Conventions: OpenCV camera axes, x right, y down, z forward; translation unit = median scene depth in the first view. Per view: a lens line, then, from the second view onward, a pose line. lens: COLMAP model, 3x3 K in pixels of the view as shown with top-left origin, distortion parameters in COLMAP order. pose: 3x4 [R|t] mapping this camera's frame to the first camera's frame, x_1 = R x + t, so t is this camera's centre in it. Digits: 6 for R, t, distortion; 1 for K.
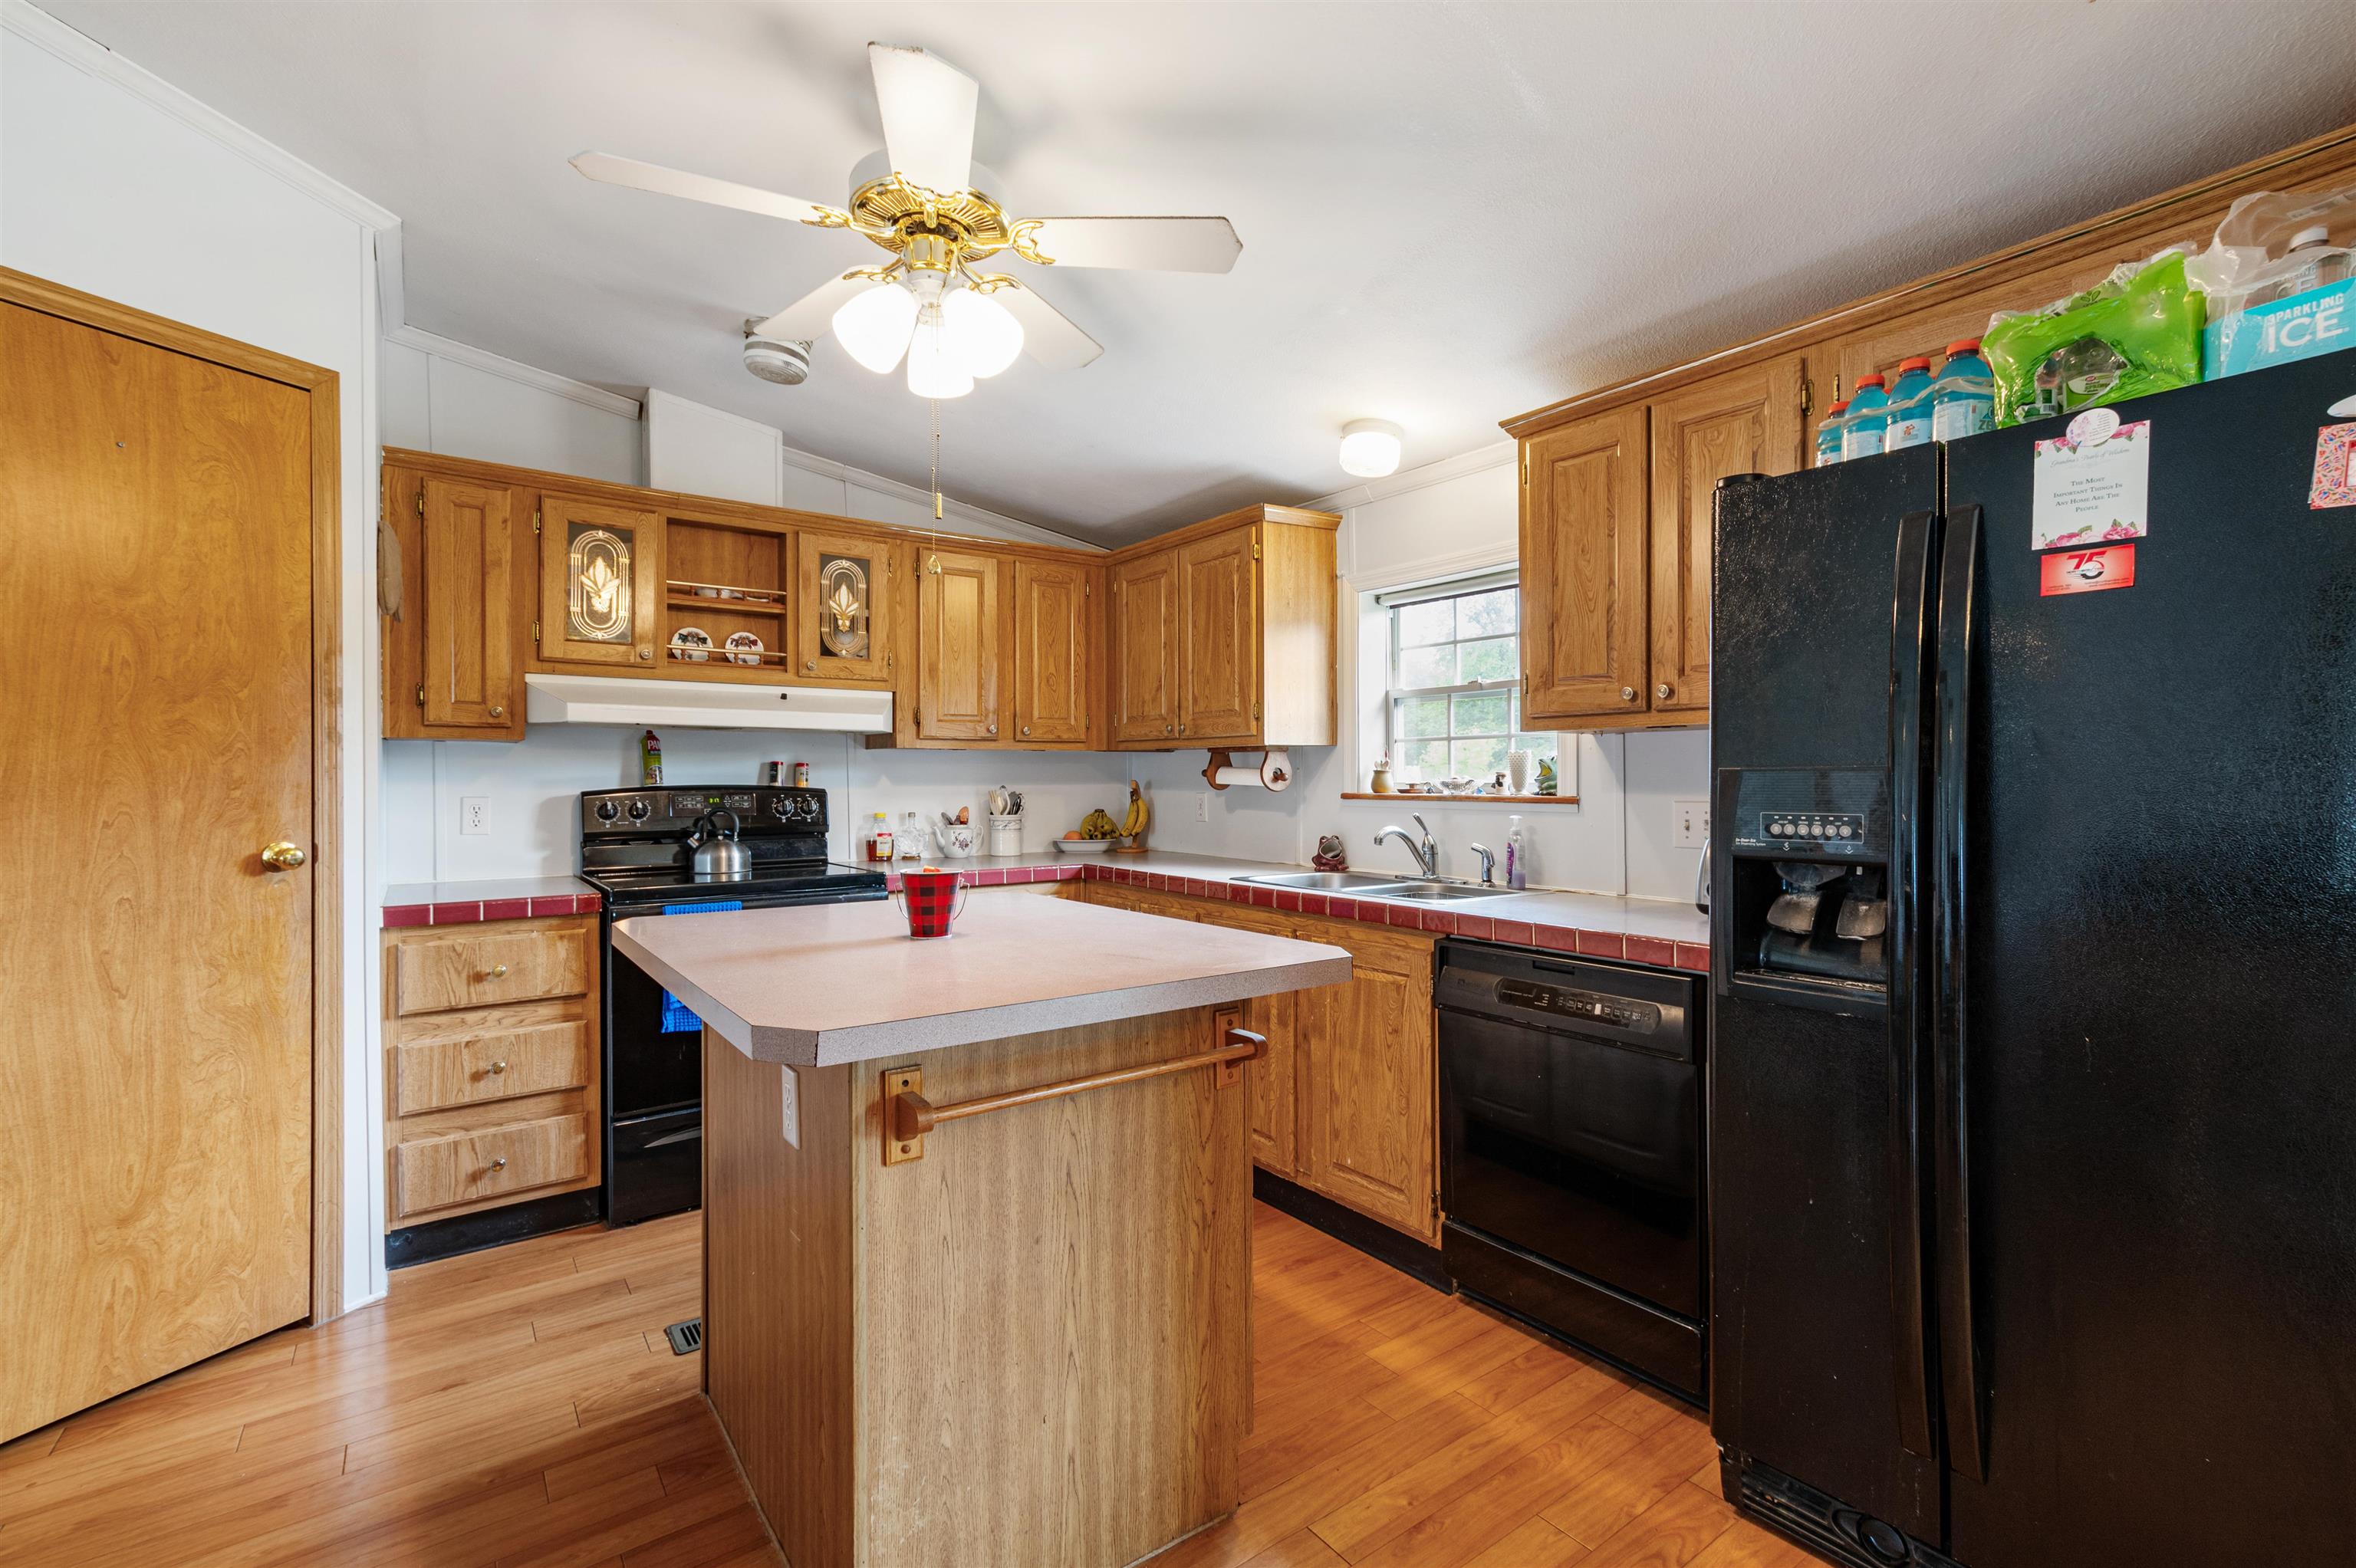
lens RADIAL K [[1039.4, 0, 1190.9], [0, 1039.4, 765.5], [0, 0, 1]] dist [-0.015052, 0.001778]
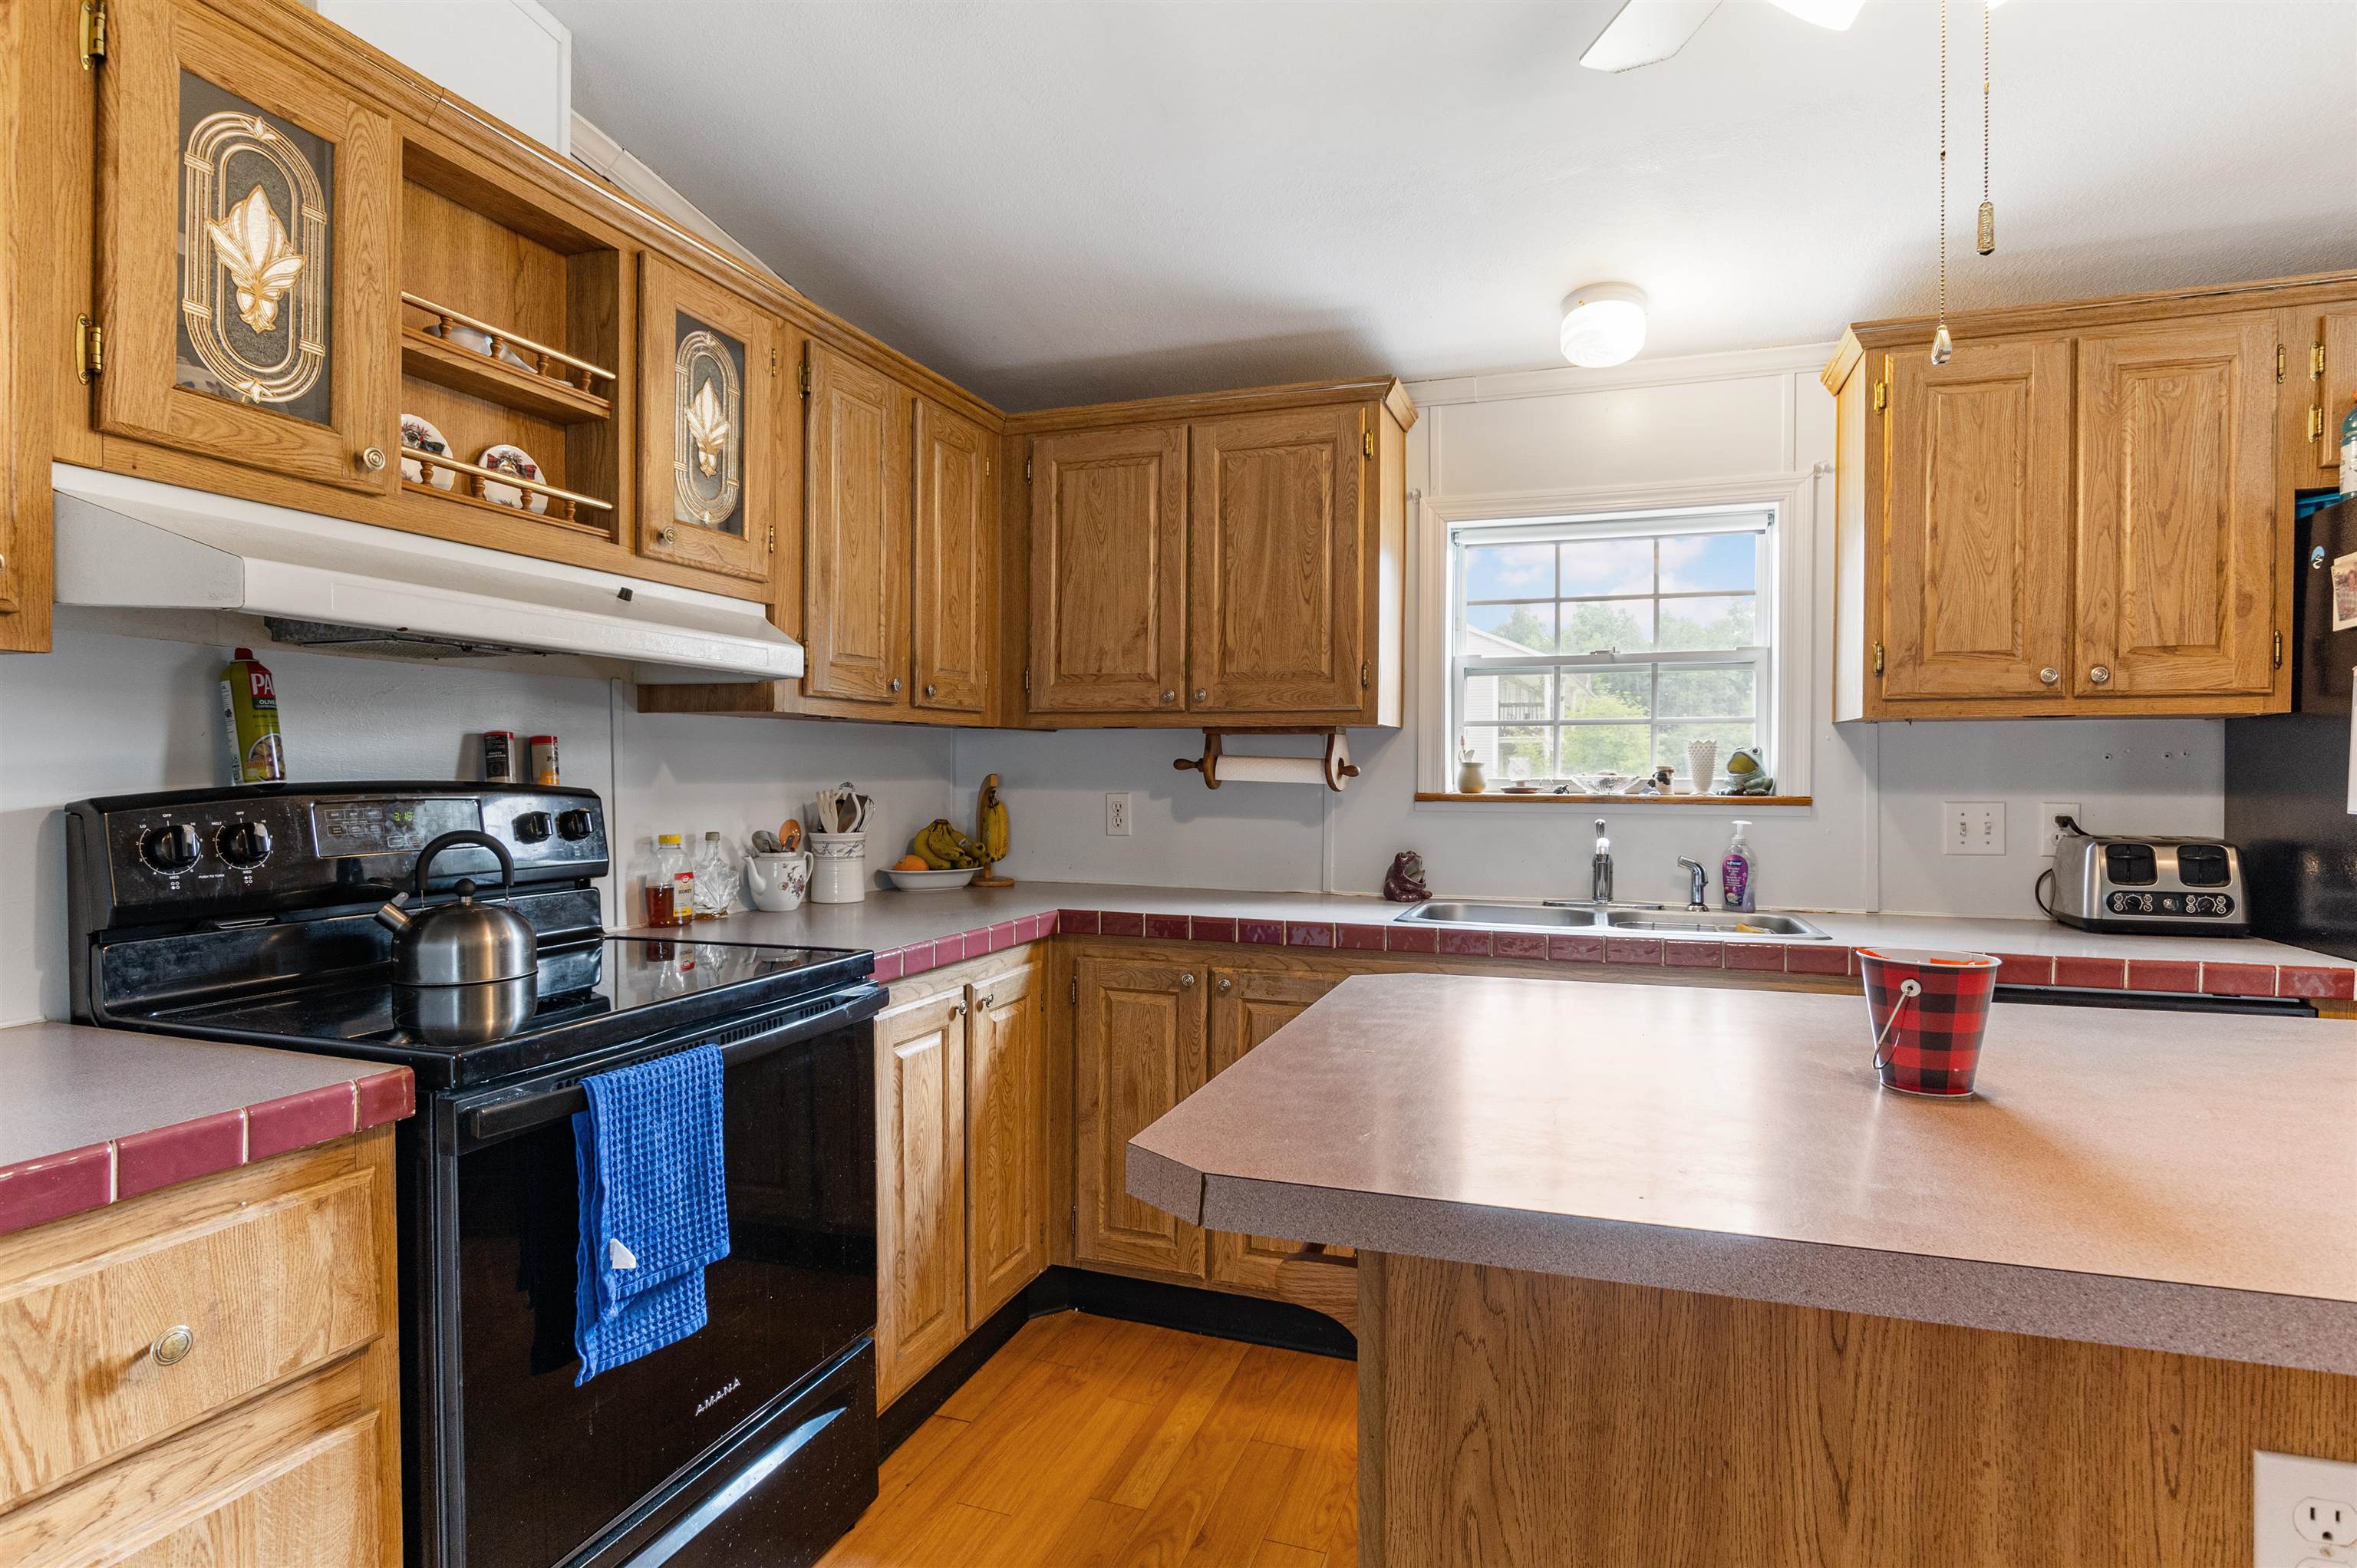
lens RADIAL K [[1208.7, 0, 1187.9], [0, 1208.7, 777.0], [0, 0, 1]] dist [-0.015833, -0.002417]
pose [[0.828972, 0.002699, 0.559283, -0.483267], [-0.011682, 0.999854, 0.012491, 0.006719], [-0.559168, -0.016889, 0.828882, 0.397799]]
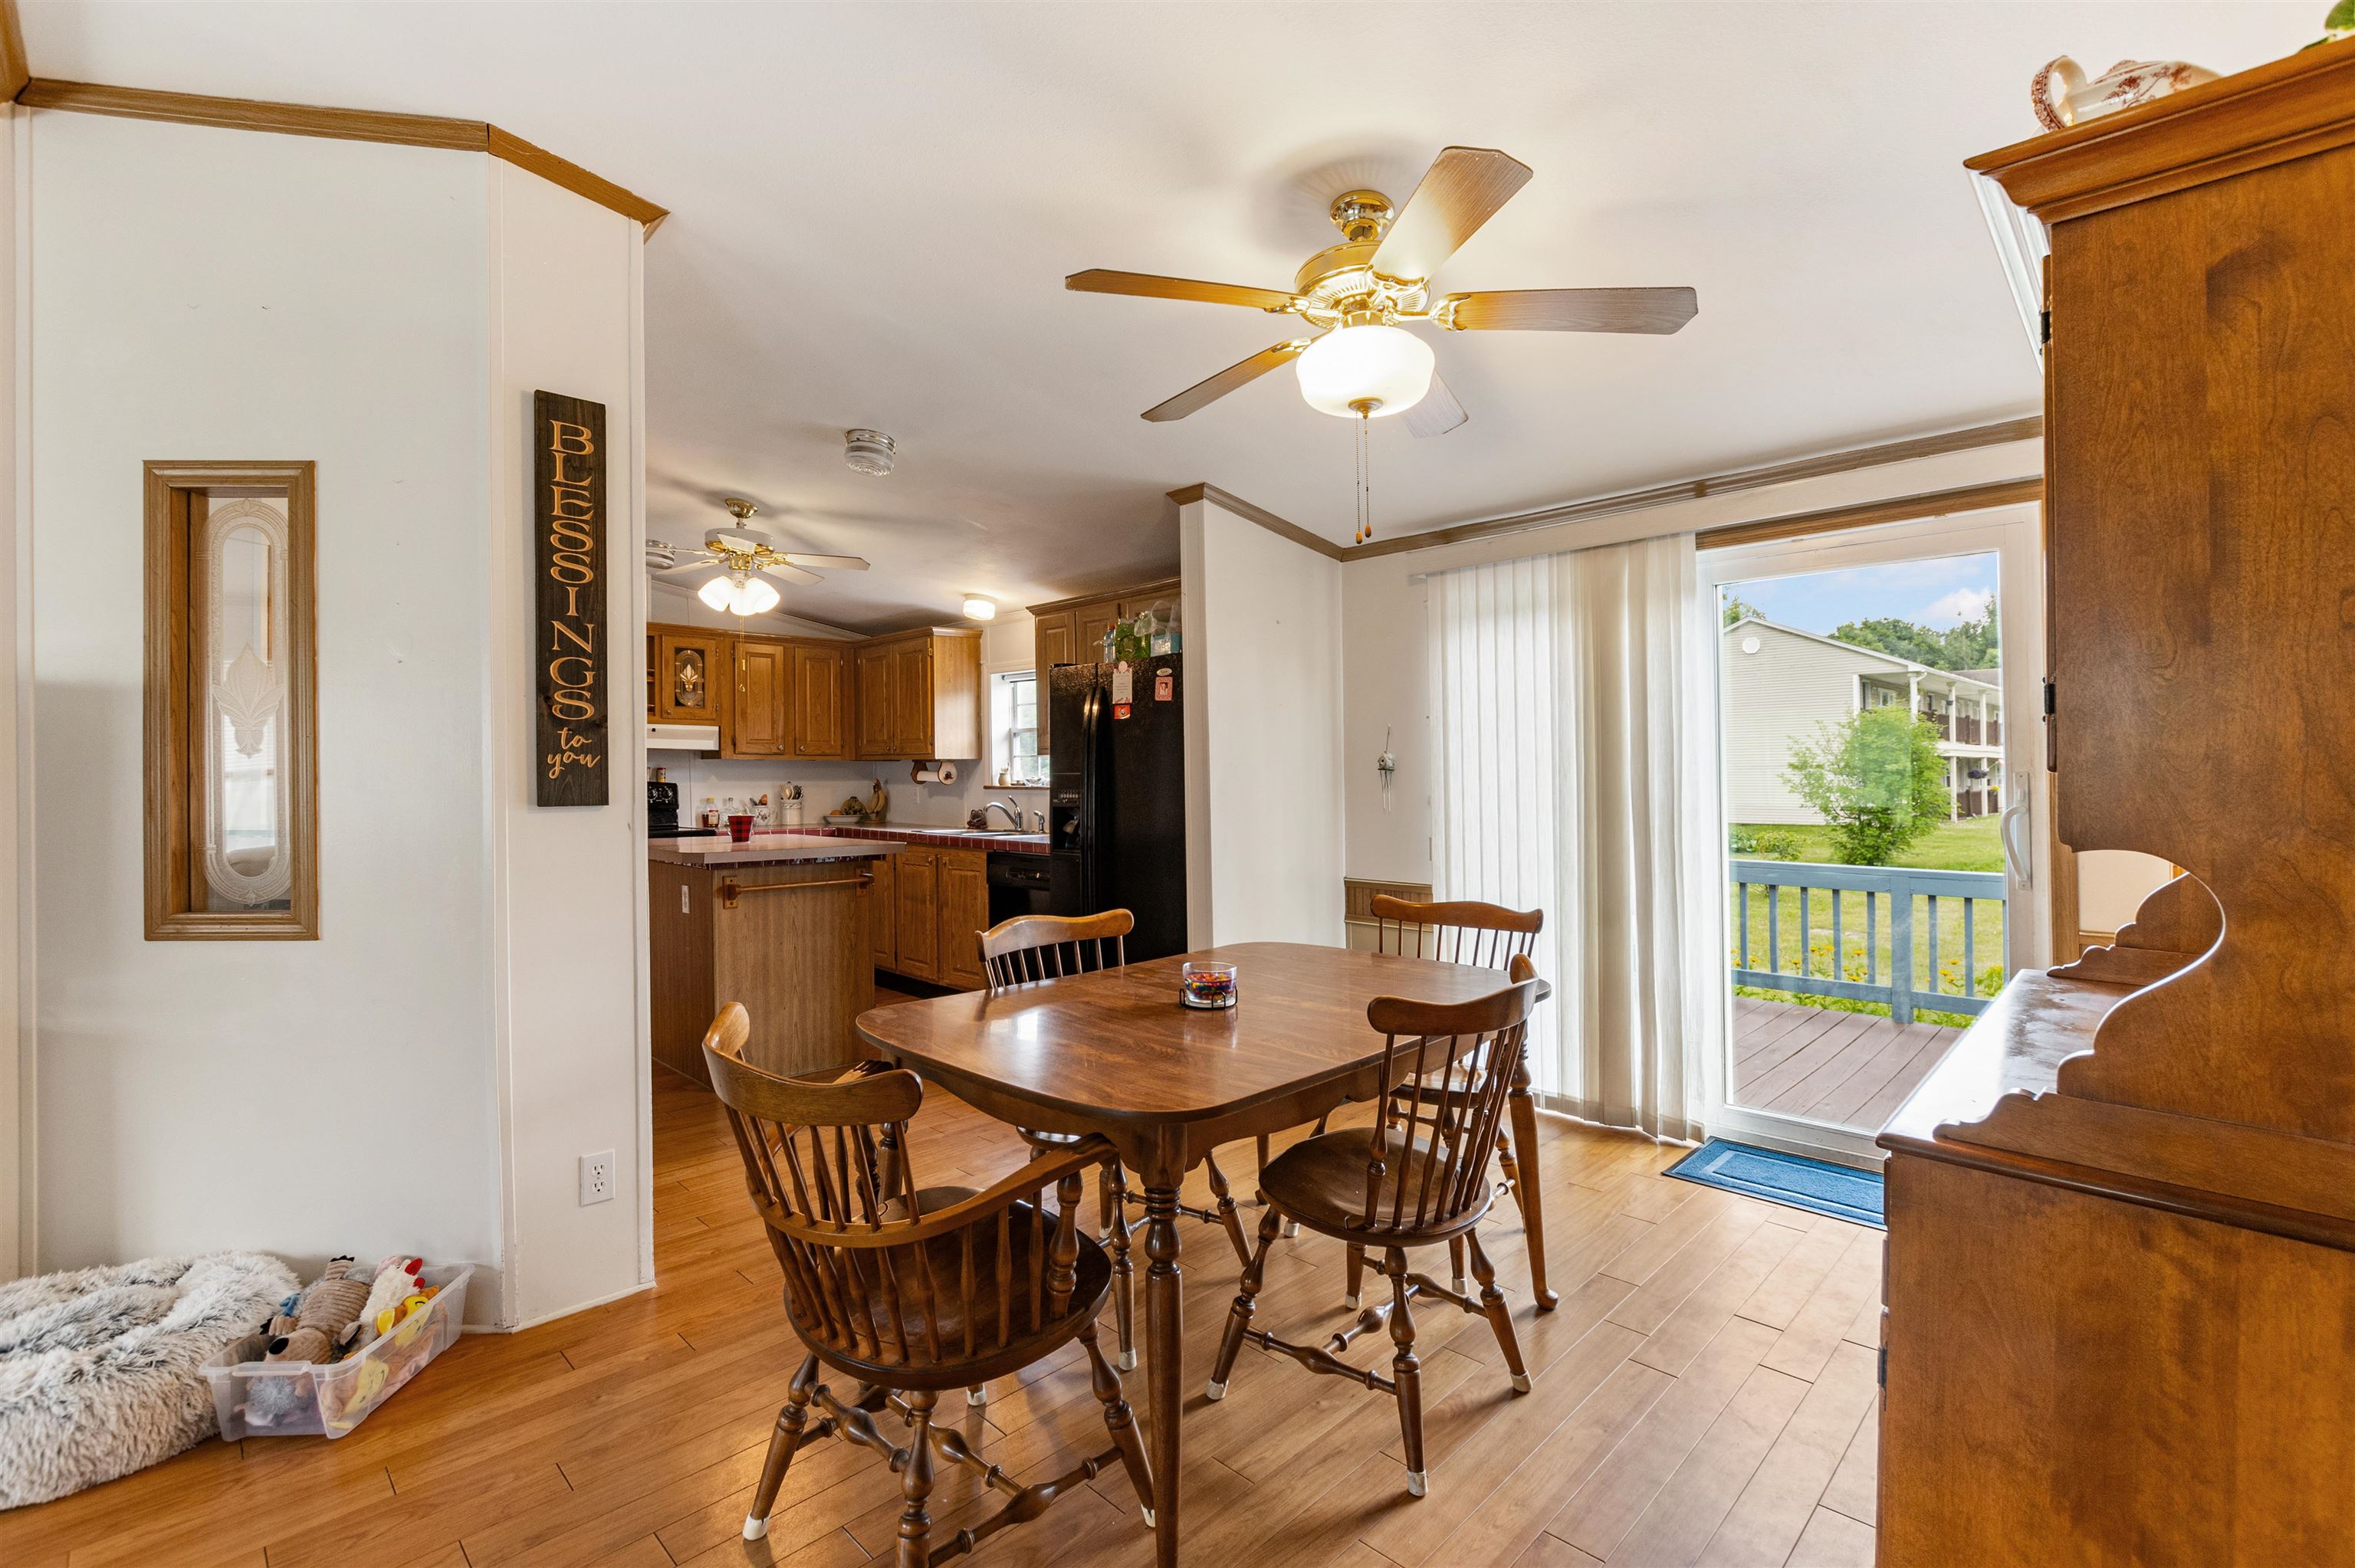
lens RADIAL K [[1038.9, 0, 1182.5], [0, 1038.9, 793.4], [0, 0, 1]] dist [-0.015052, 0.001778]
pose [[0.988510, -0.000792, 0.151156, 0.221701], [-0.003403, 0.999616, 0.027492, -0.011112], [-0.151120, -0.027690, 0.988127, -0.850585]]
